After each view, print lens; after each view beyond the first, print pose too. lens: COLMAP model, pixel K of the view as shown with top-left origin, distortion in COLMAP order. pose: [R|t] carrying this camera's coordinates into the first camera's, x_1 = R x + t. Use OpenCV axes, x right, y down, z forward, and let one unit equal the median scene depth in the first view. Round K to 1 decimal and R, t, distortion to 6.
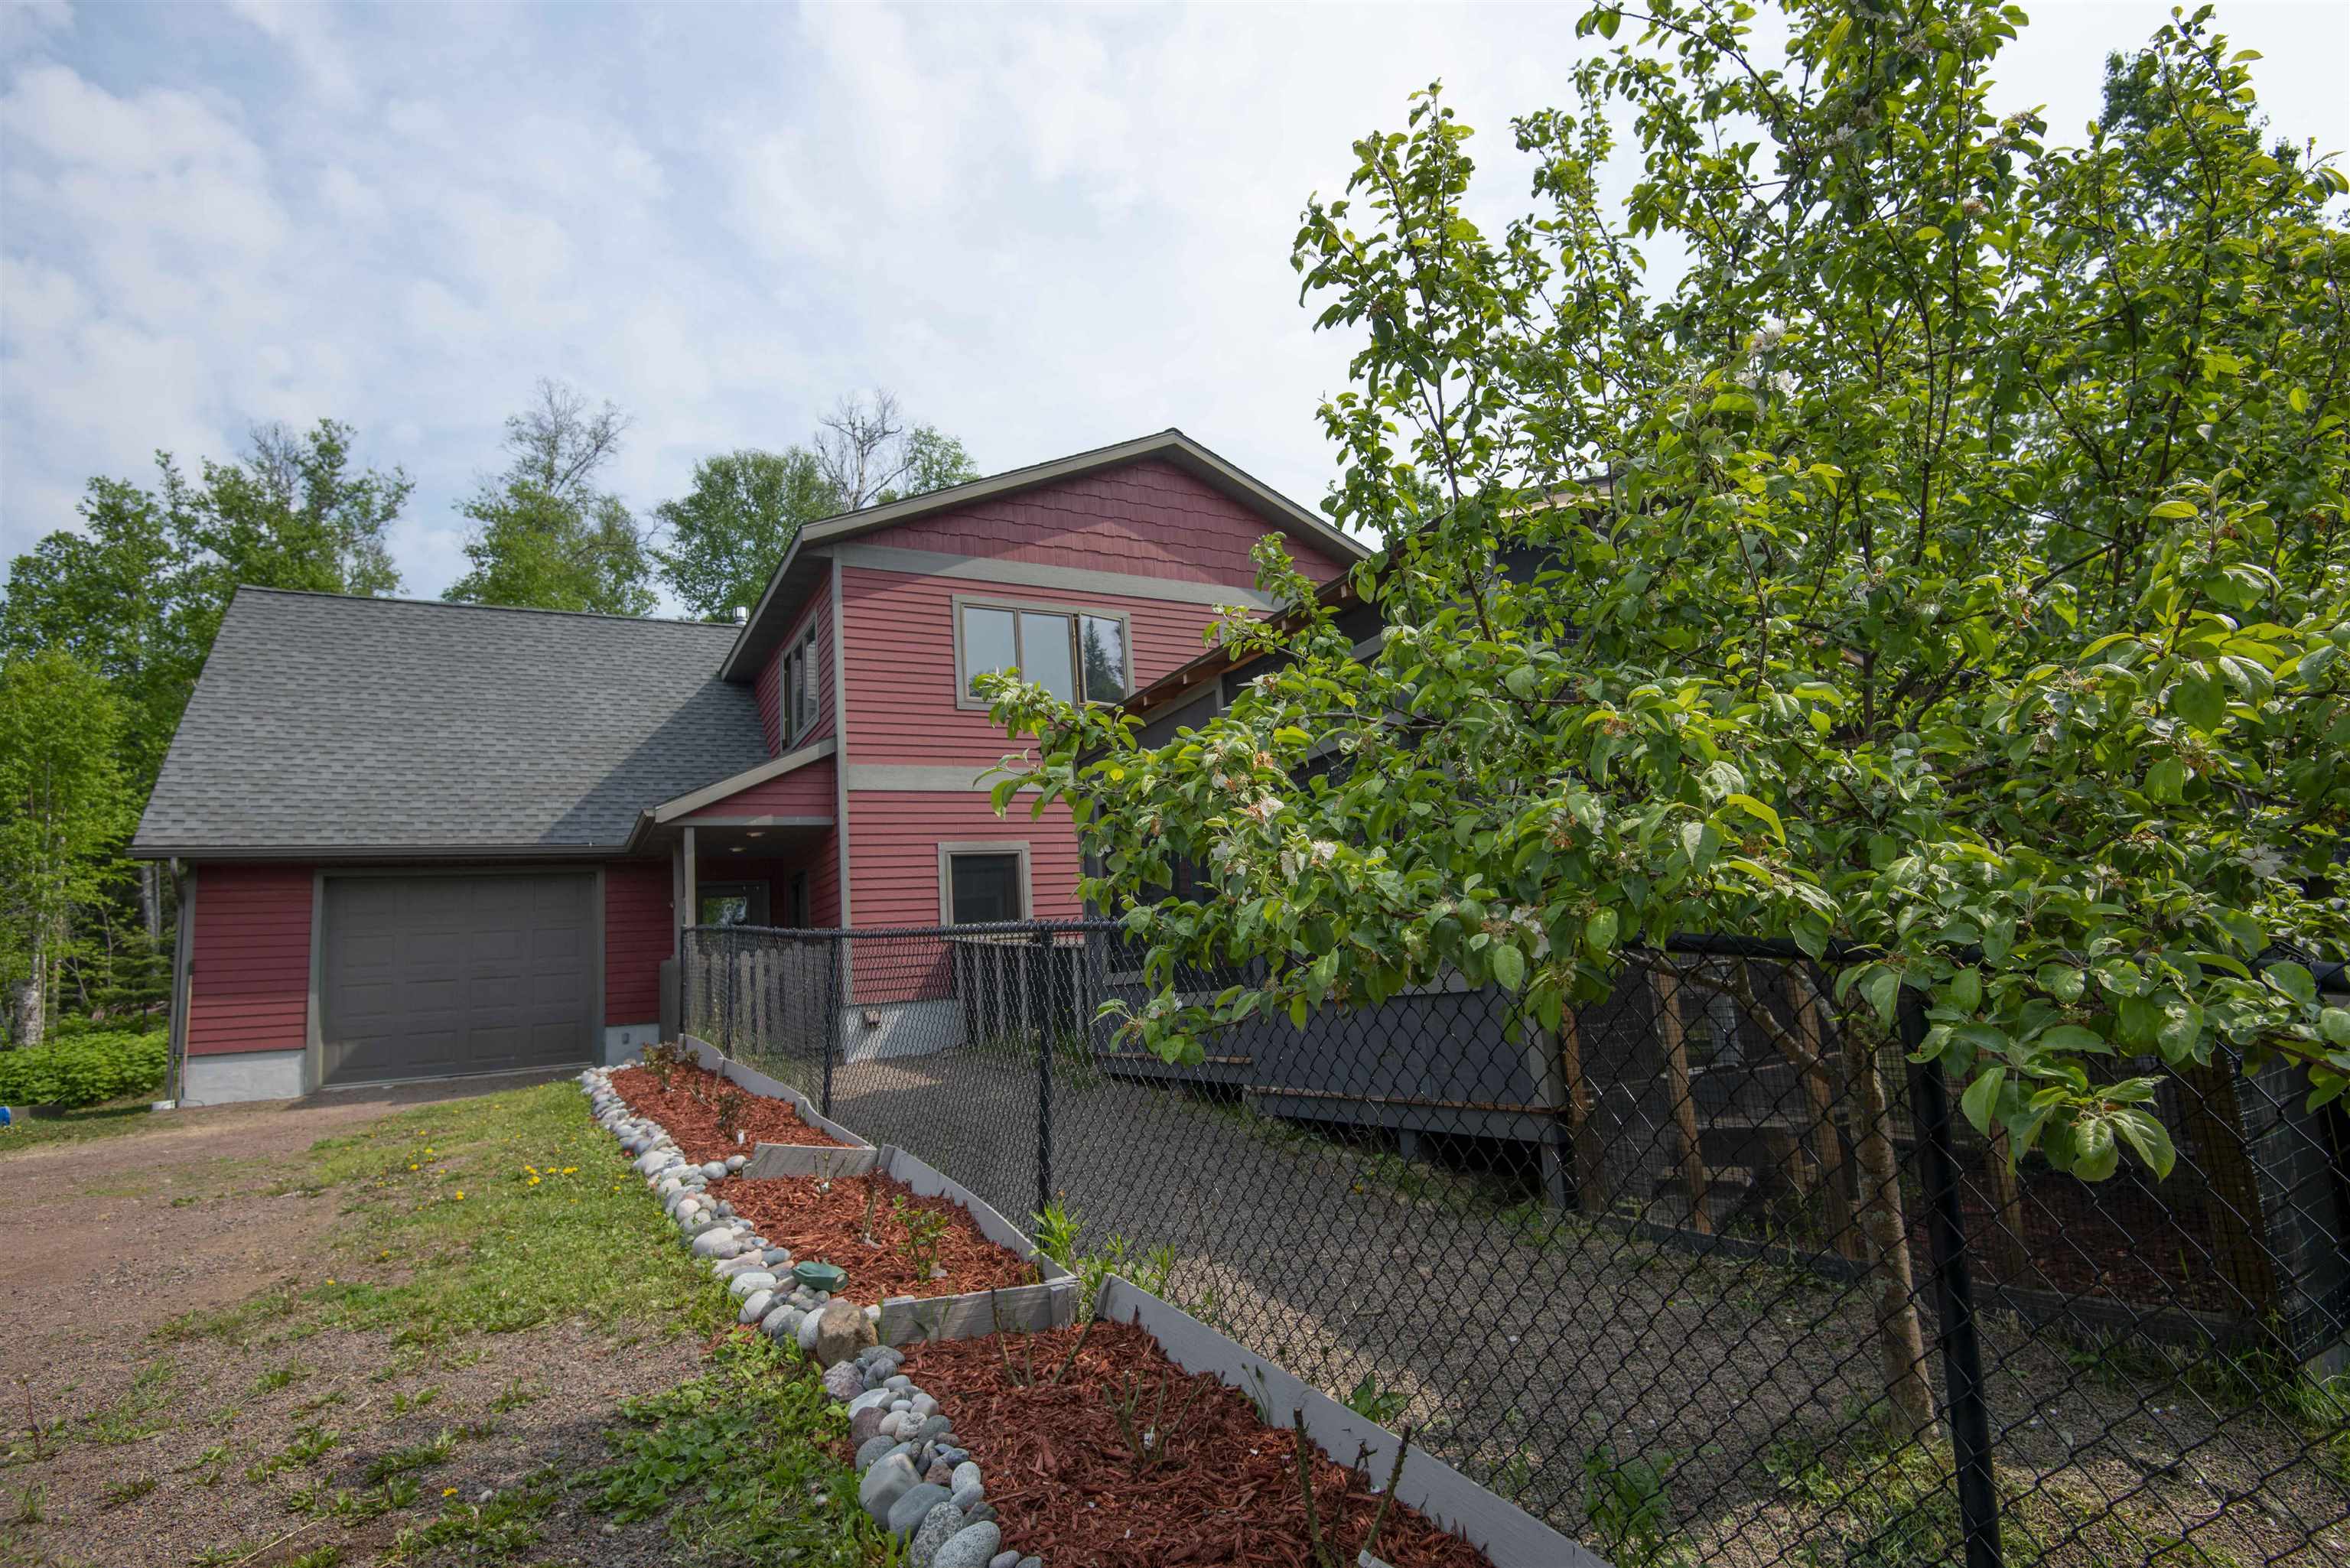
lens RADIAL K [[1135.5, 0, 1174.4], [0, 1135.5, 774.6], [0, 0, 1]] dist [-0.024043, -0.014652]
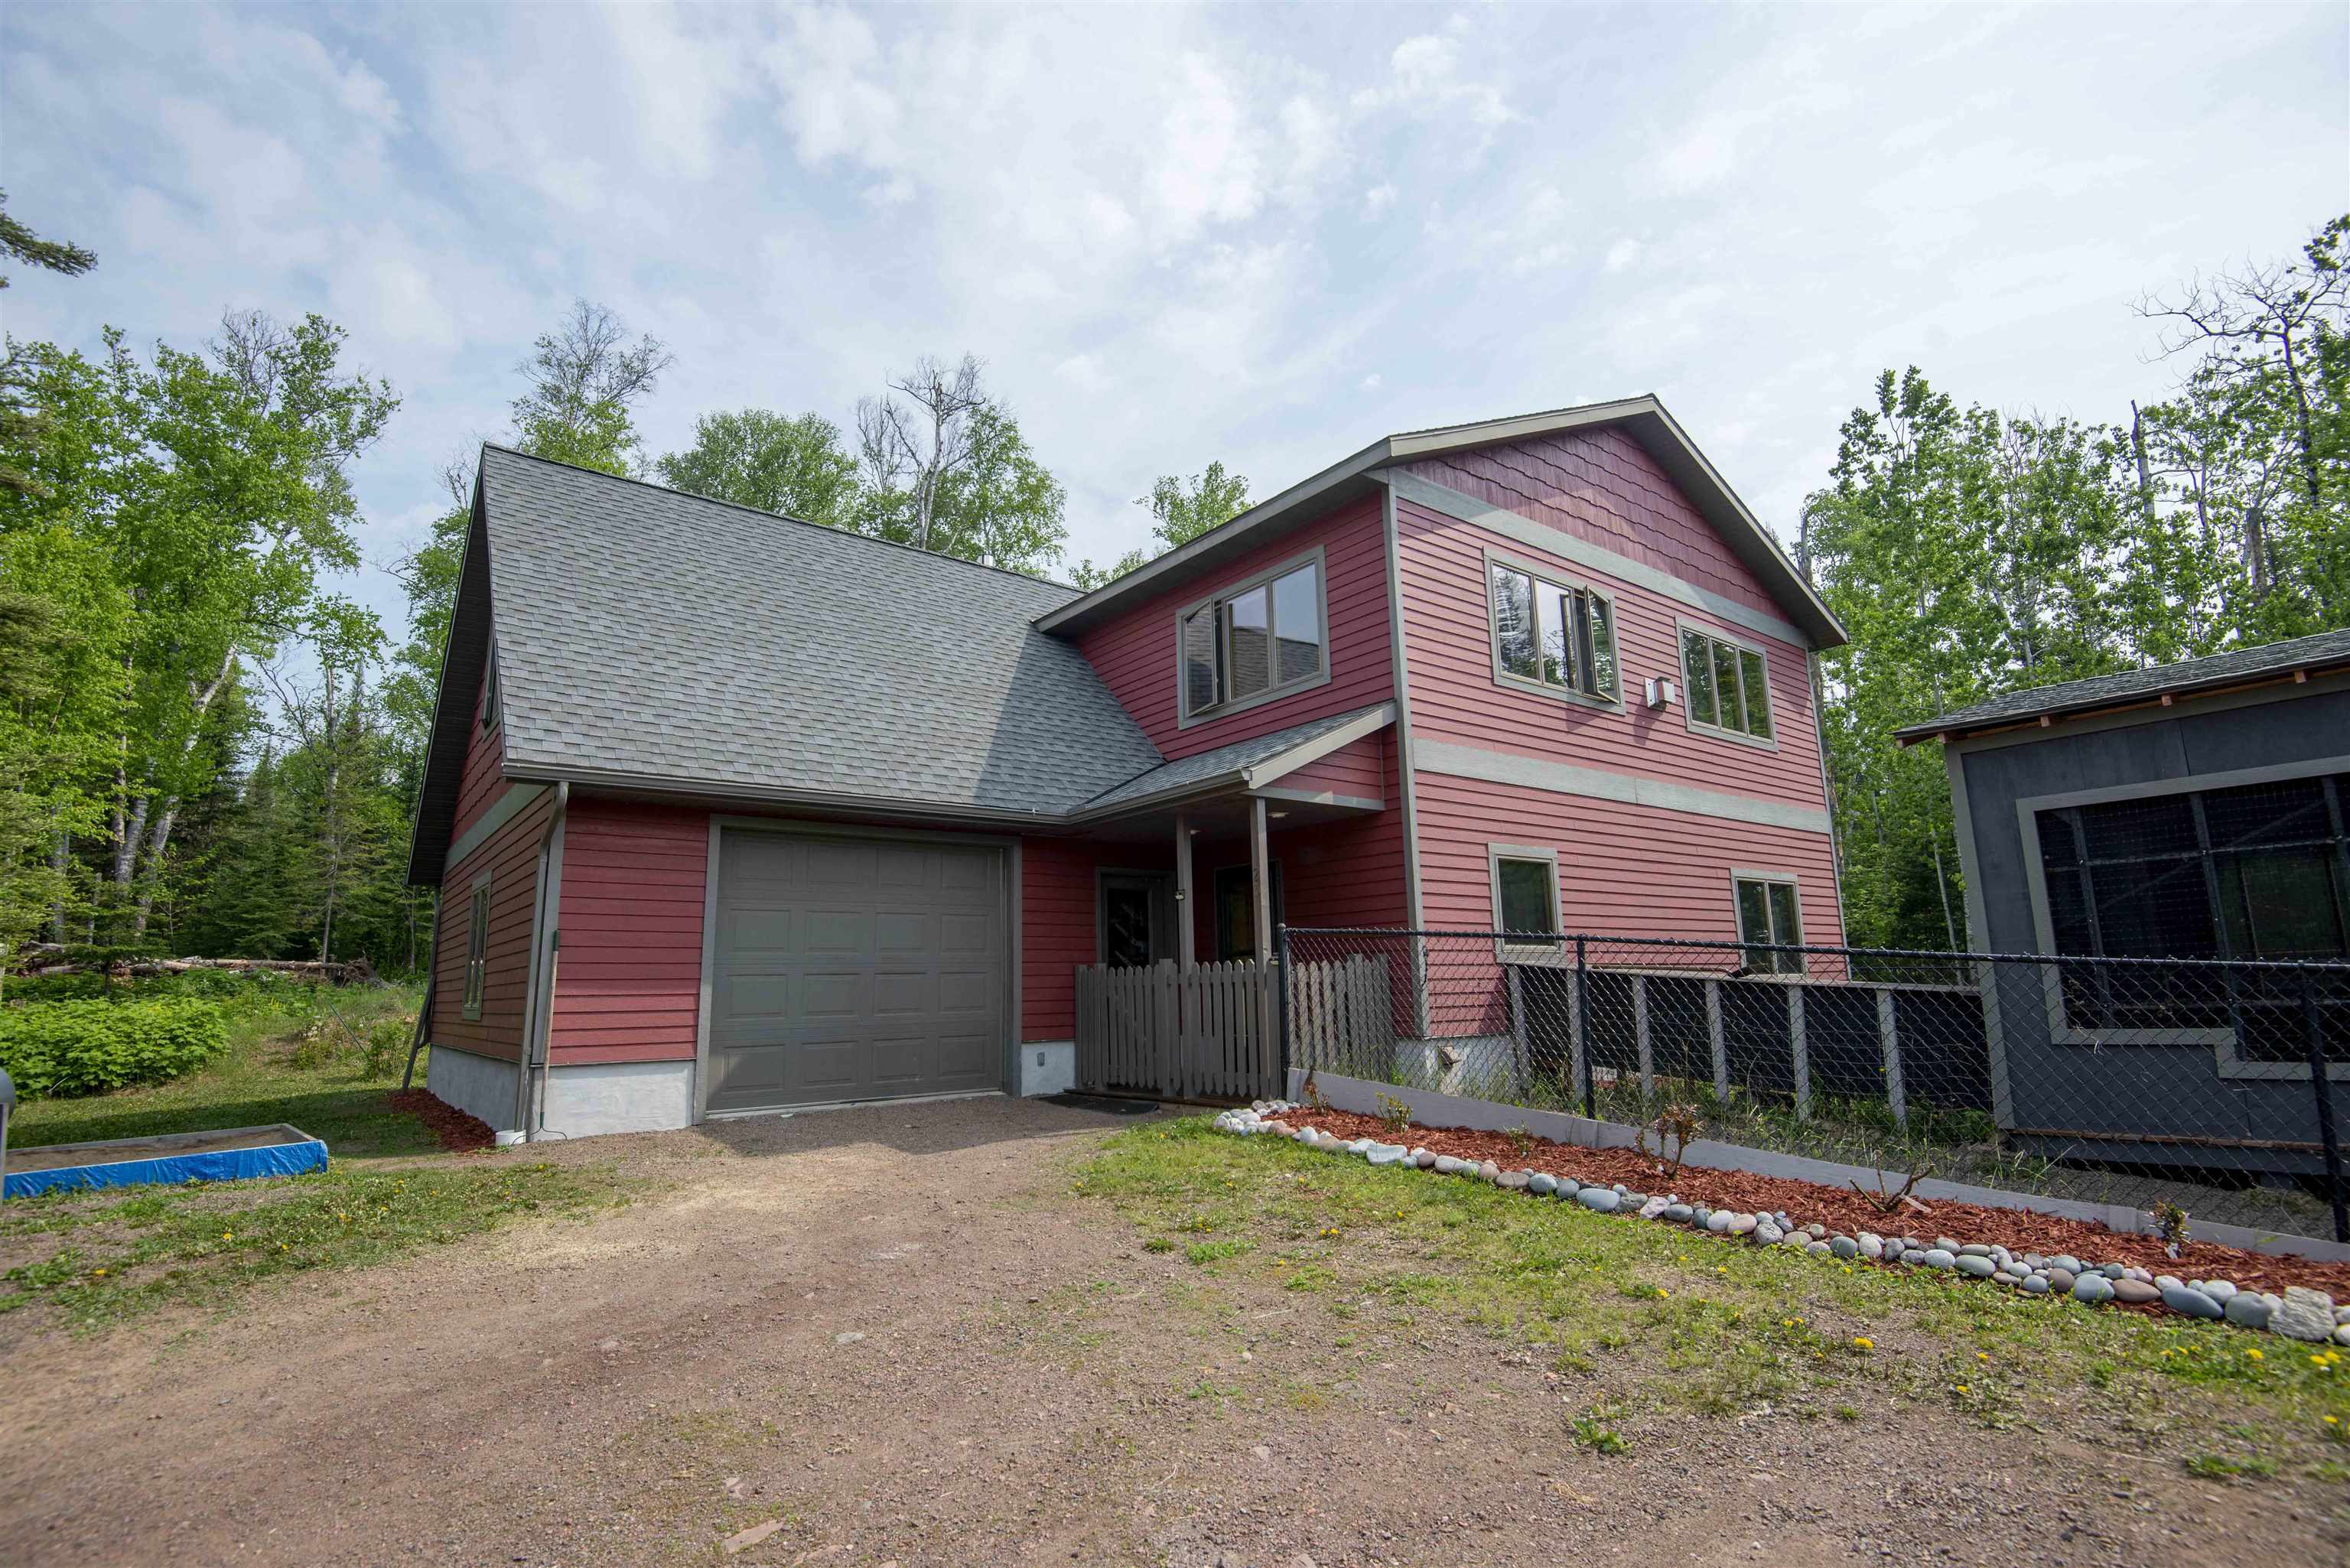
lens RADIAL K [[1099.8, 0, 1164.2], [0, 1099.8, 775.1], [0, 0, 1]] dist [-0.013472, -0.016490]
pose [[0.990011, 0.083991, 0.113243, -0.324846], [-0.081594, 0.996336, -0.025650, 0.030825], [-0.114982, 0.016154, 0.993236, 0.140736]]
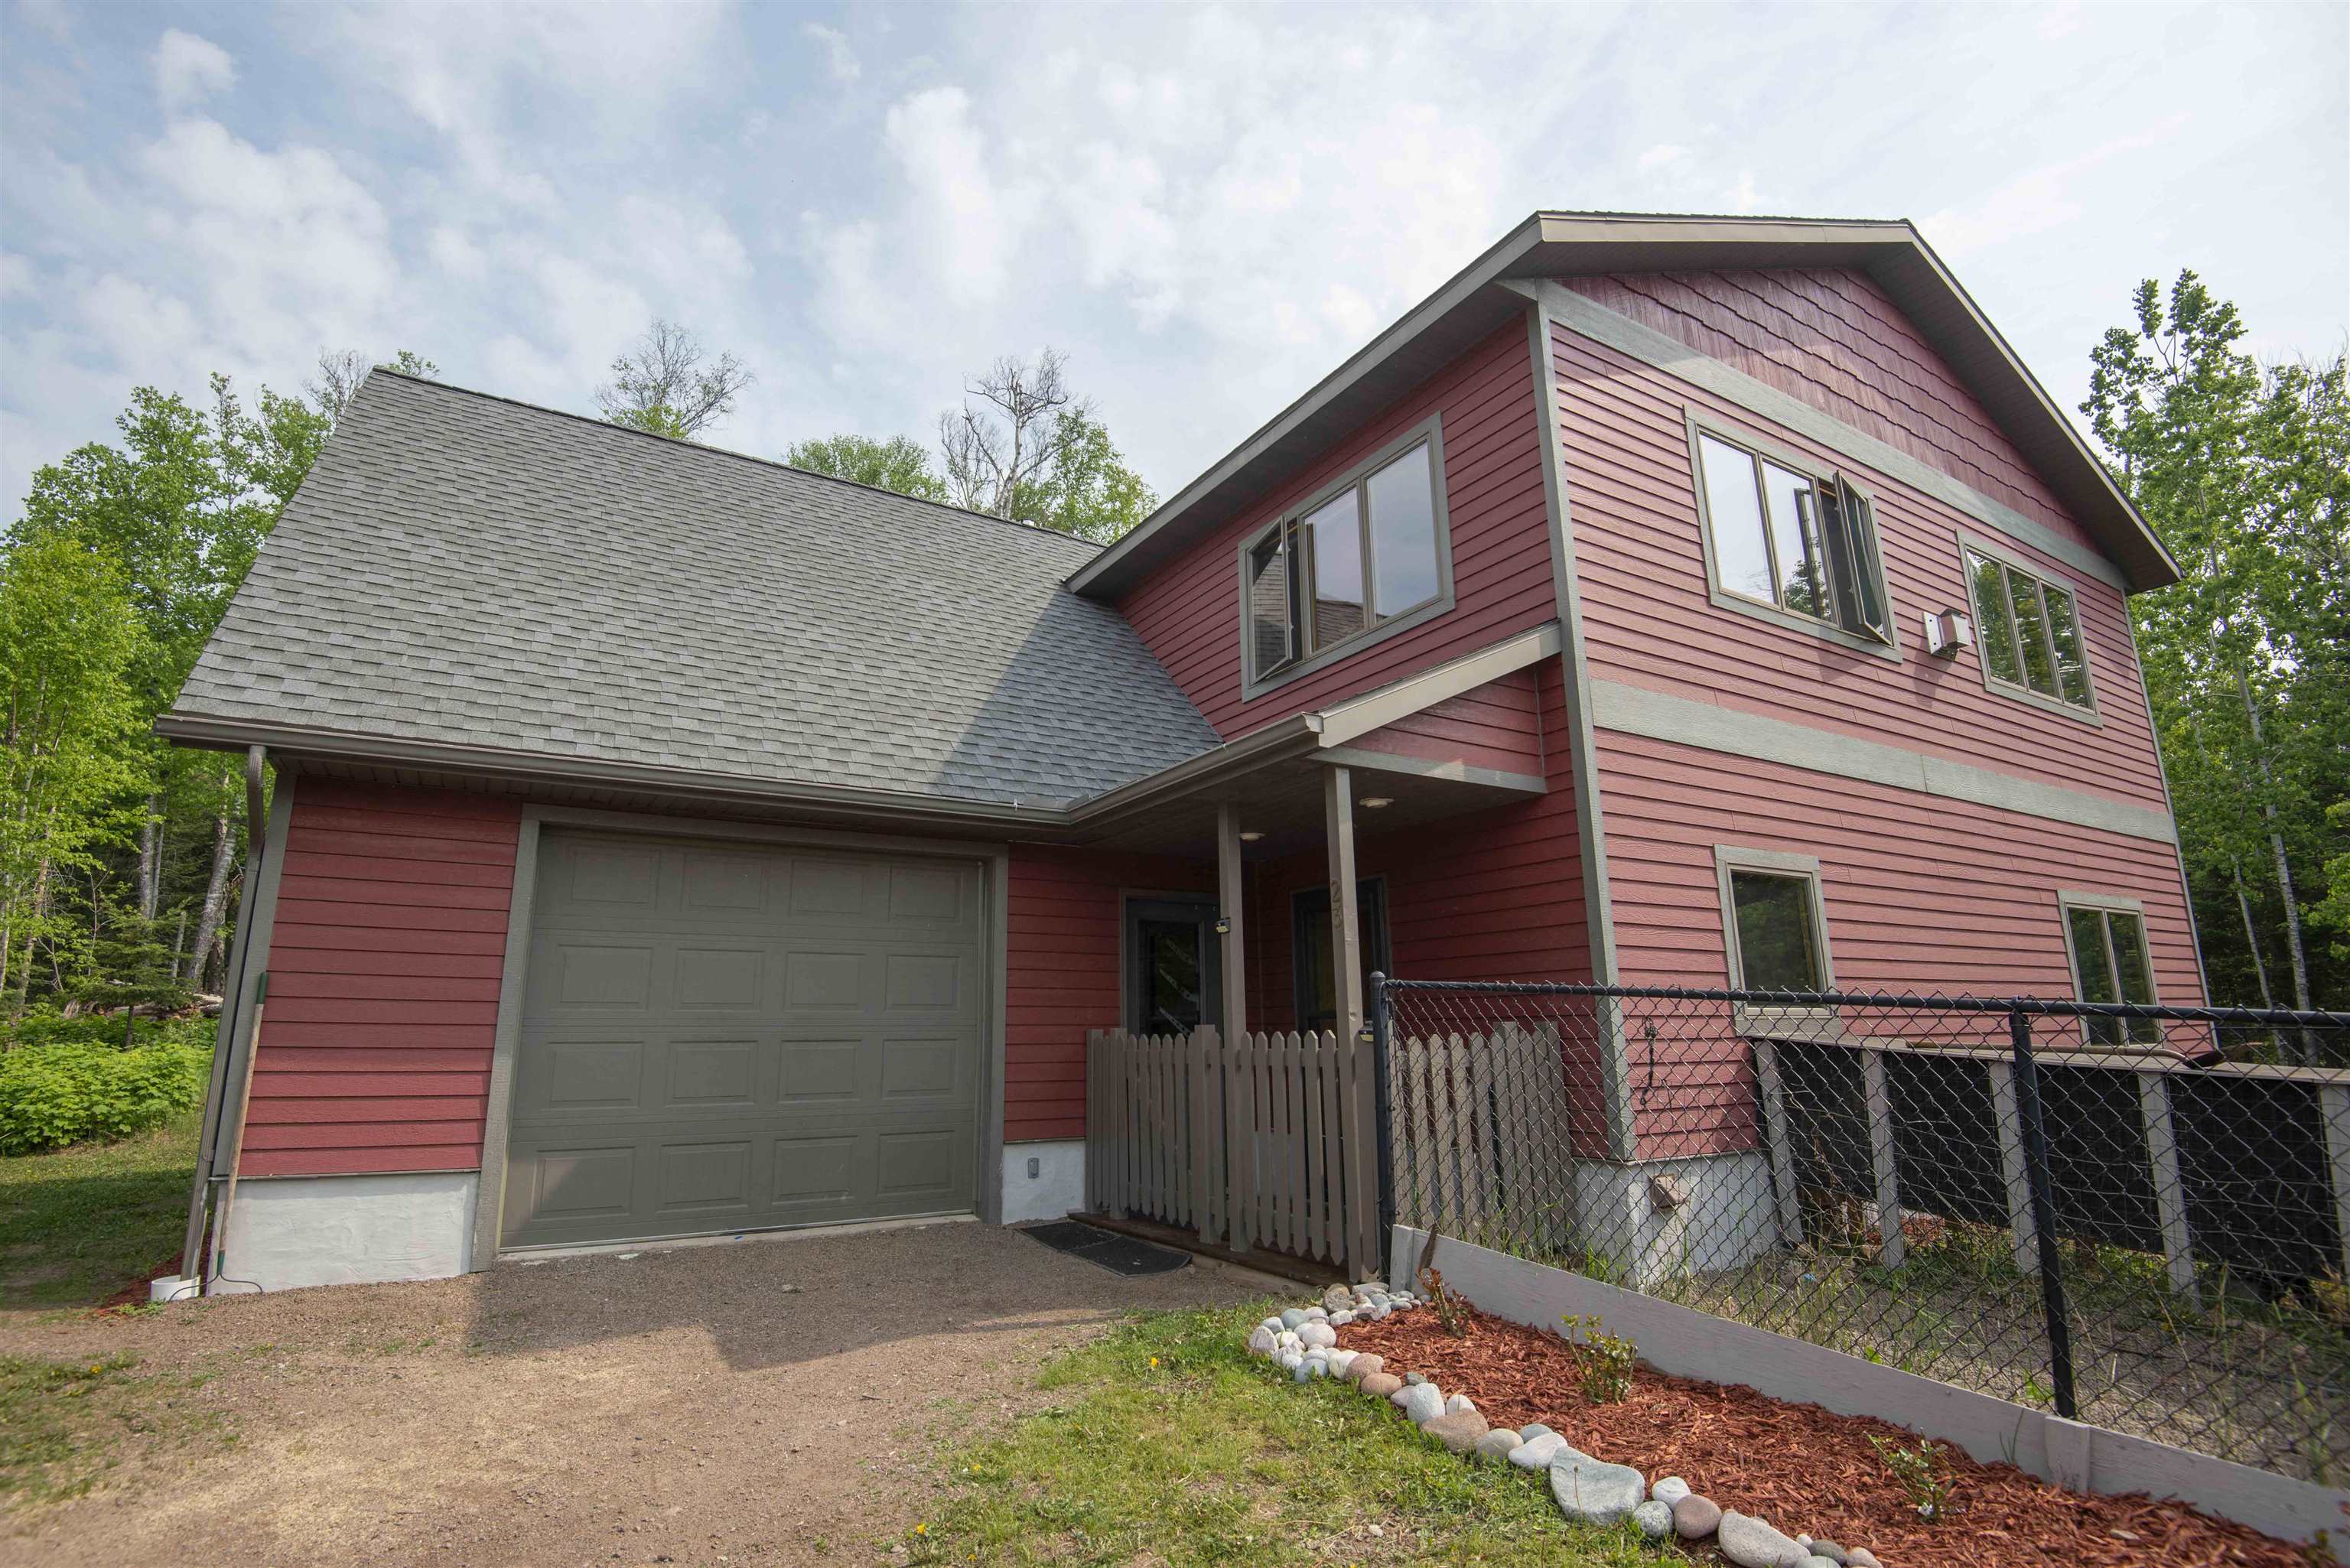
lens RADIAL K [[1117.7, 0, 1146.0], [0, 1117.7, 774.2], [0, 0, 1]] dist [-0.015239, -0.019347]
pose [[0.997282, 0.072586, -0.012681, -0.282744], [-0.073169, 0.995858, -0.053967, 0.045079], [0.008711, 0.054749, 0.998462, 0.290777]]
